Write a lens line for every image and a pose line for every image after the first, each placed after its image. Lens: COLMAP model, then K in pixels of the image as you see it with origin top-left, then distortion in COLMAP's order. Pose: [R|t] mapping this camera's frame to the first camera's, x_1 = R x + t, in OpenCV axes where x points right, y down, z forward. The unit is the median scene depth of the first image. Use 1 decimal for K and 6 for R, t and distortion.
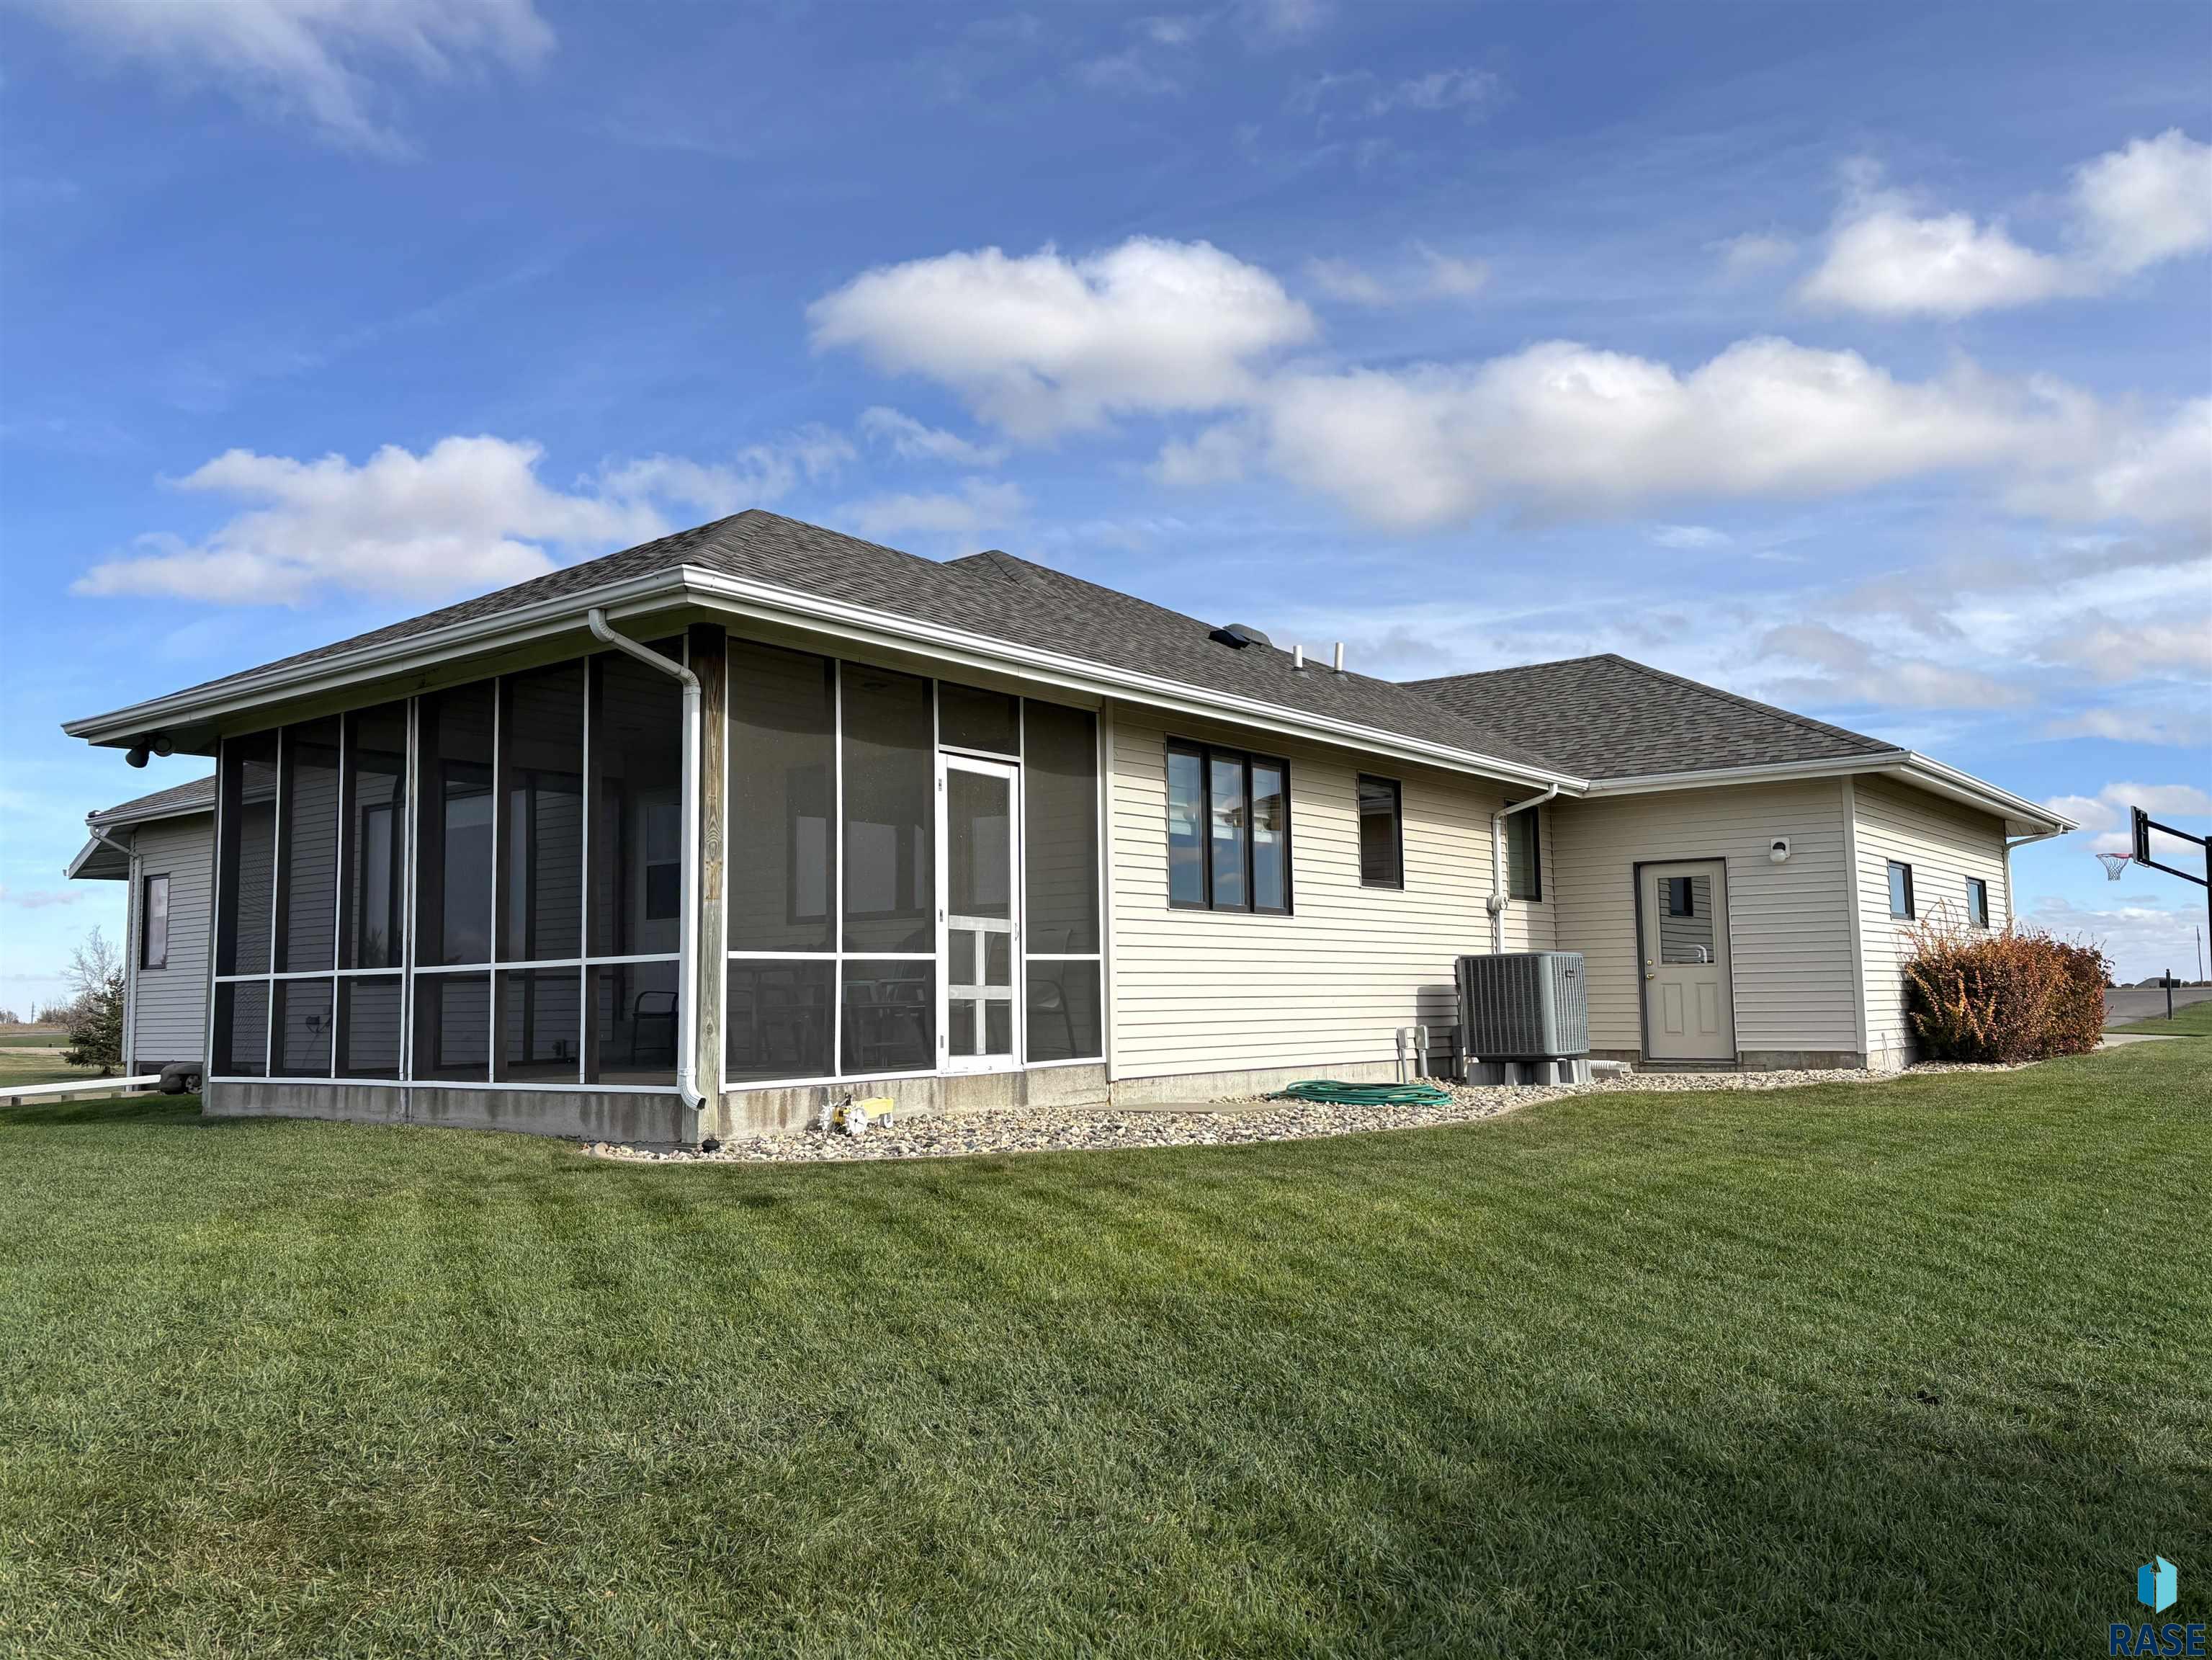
lens RADIAL K [[1709.5, 0, 1101.3], [0, 1709.5, 814.5], [0, 0, 1]] dist [0.056876, -0.034222]
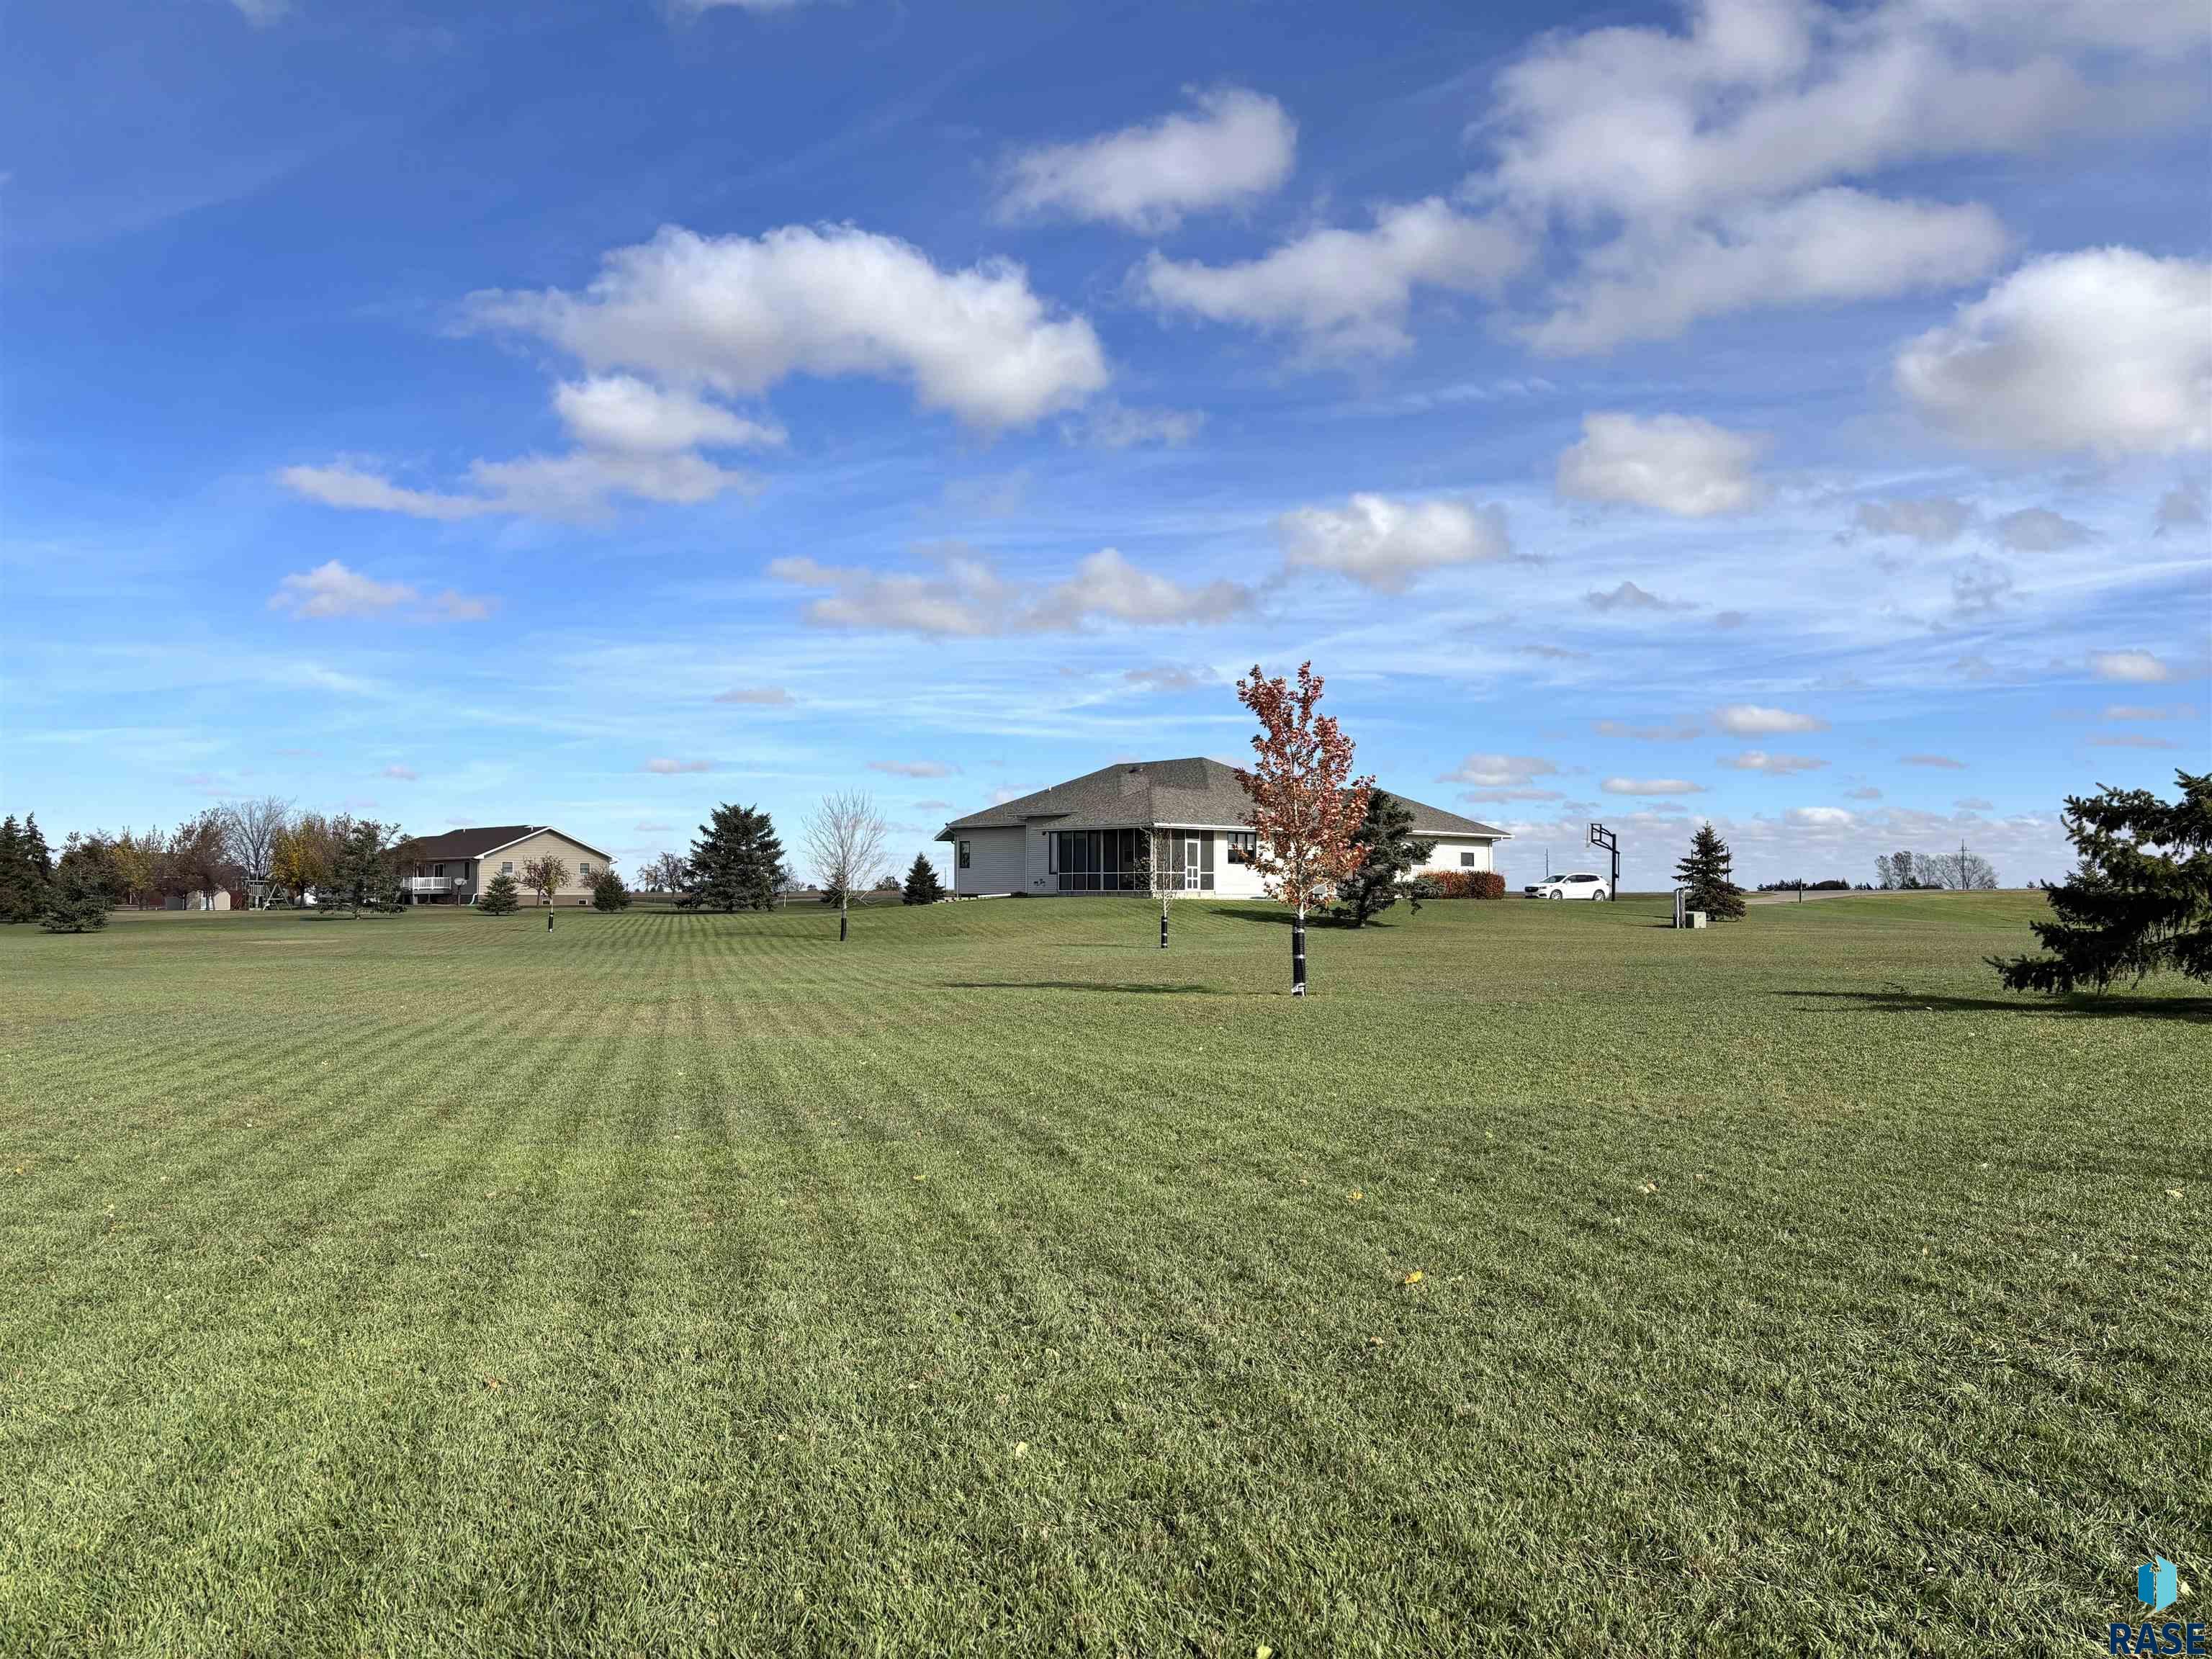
lens RADIAL K [[1709.3, 0, 1088.8], [0, 1709.3, 825.5], [0, 0, 1]] dist [0.056876, -0.034222]
pose [[0.989519, 0.011431, -0.143952, 0.422763], [-0.001423, 0.997585, 0.069435, -0.488554], [0.144398, -0.068502, 0.987146, -4.868766]]
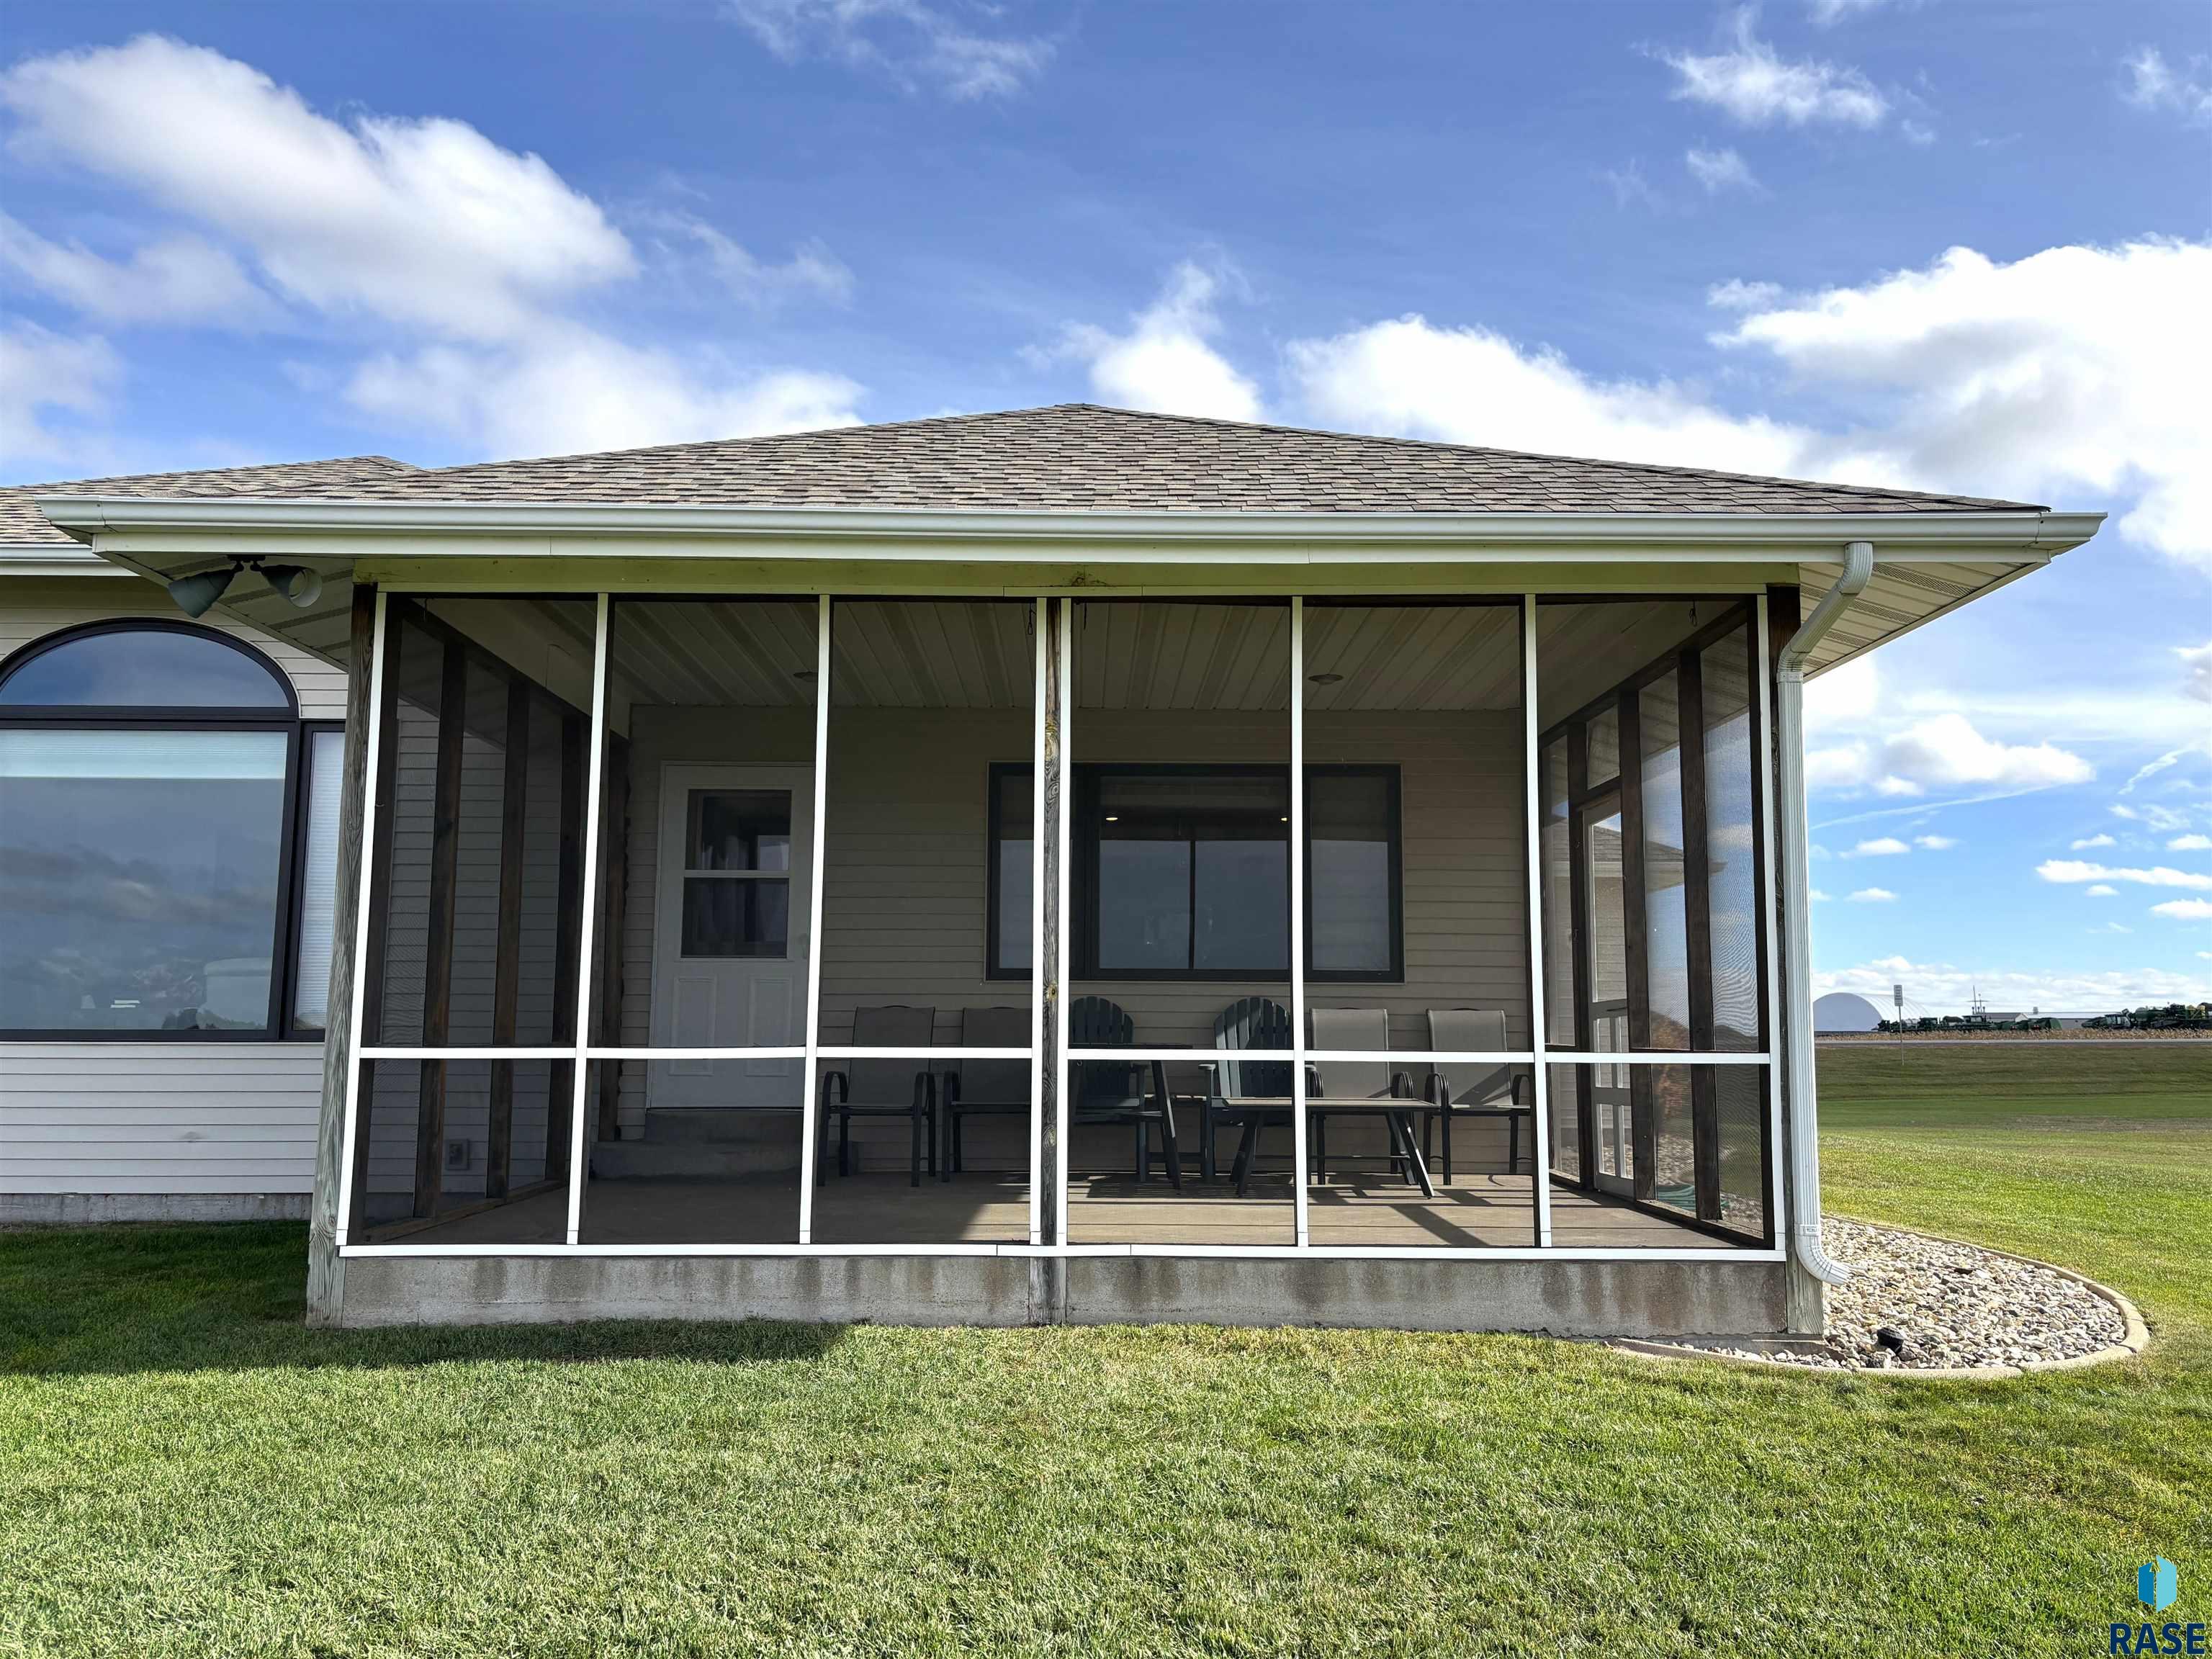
lens RADIAL K [[1709.3, 0, 1112.3], [0, 1709.3, 828.3], [0, 0, 1]] dist [0.056876, -0.034222]
pose [[0.789128, 0.091679, 0.607348, -0.699586], [-0.082258, 0.995665, -0.043416, 0.035284], [-0.608695, -0.015698, 0.793249, 0.496261]]
